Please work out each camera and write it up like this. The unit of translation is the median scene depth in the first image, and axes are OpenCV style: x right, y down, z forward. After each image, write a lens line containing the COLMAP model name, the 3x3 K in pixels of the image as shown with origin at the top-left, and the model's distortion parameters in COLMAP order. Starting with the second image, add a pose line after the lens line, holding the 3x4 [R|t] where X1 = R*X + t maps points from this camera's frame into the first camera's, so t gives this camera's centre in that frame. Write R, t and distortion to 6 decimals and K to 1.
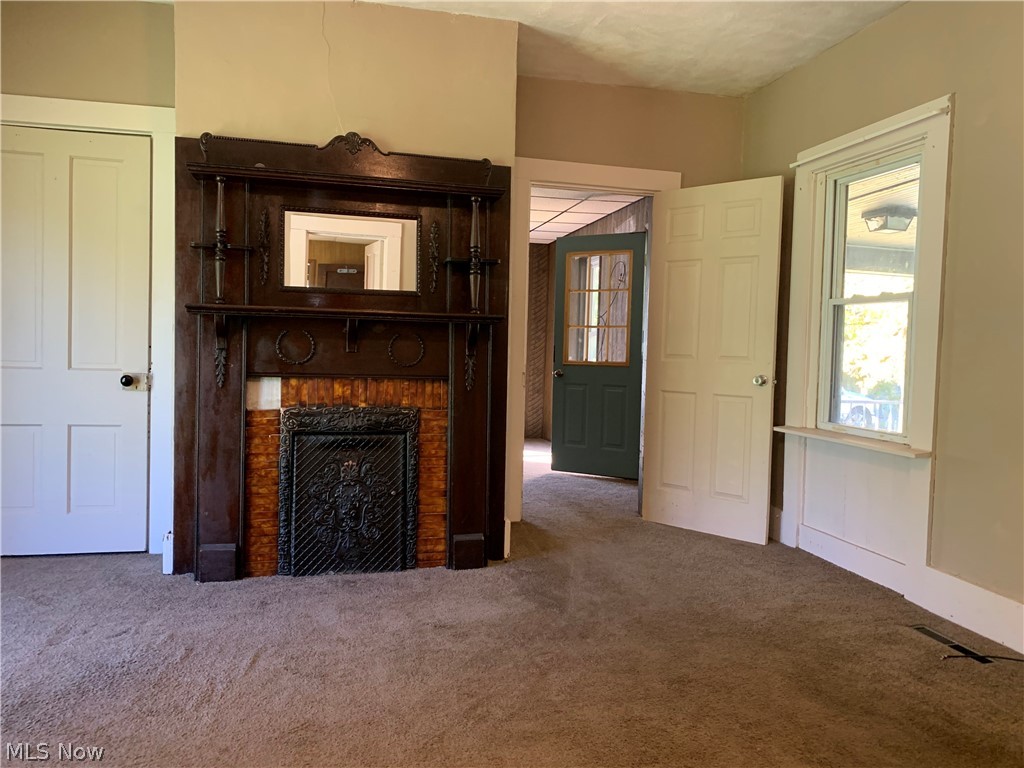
lens RADIAL K [[788.6, 0, 510.0], [0, 788.6, 383.3], [0, 0, 1]] dist [0.037256, -0.036277]
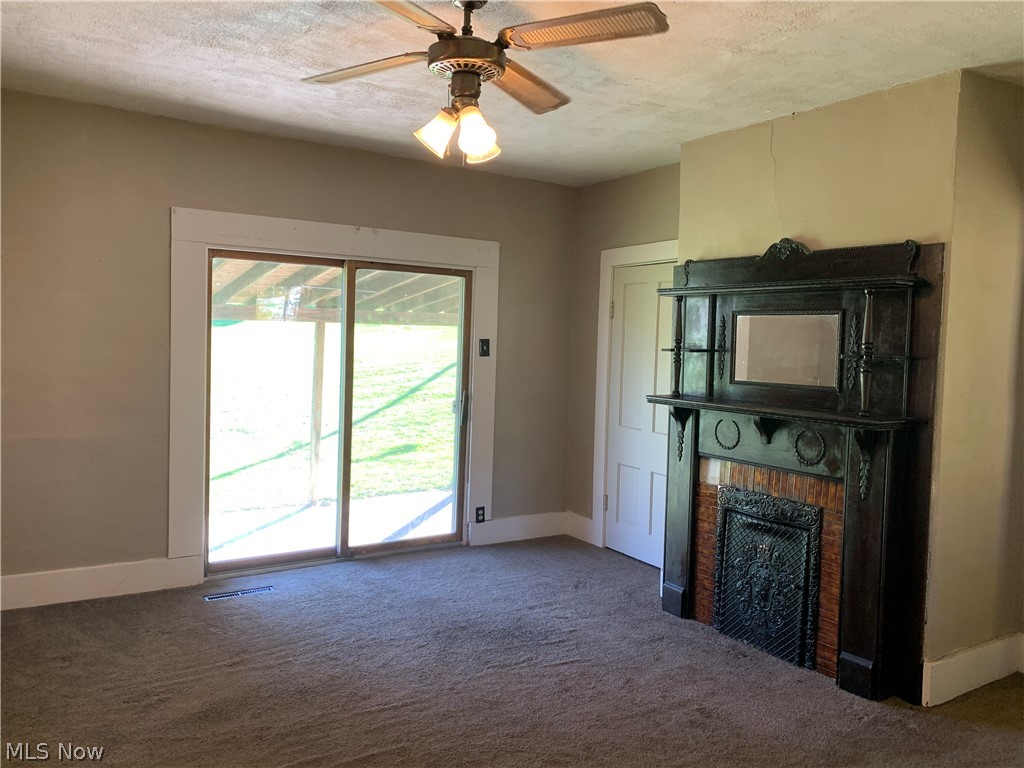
lens RADIAL K [[788.6, 0, 509.7], [0, 788.6, 383.1], [0, 0, 1]] dist [0.037256, -0.036277]
pose [[0.315014, 0.040528, -0.948221, 0.712904], [-0.057971, 0.998044, 0.023399, -0.128063], [0.947315, 0.047599, 0.316747, 0.329528]]
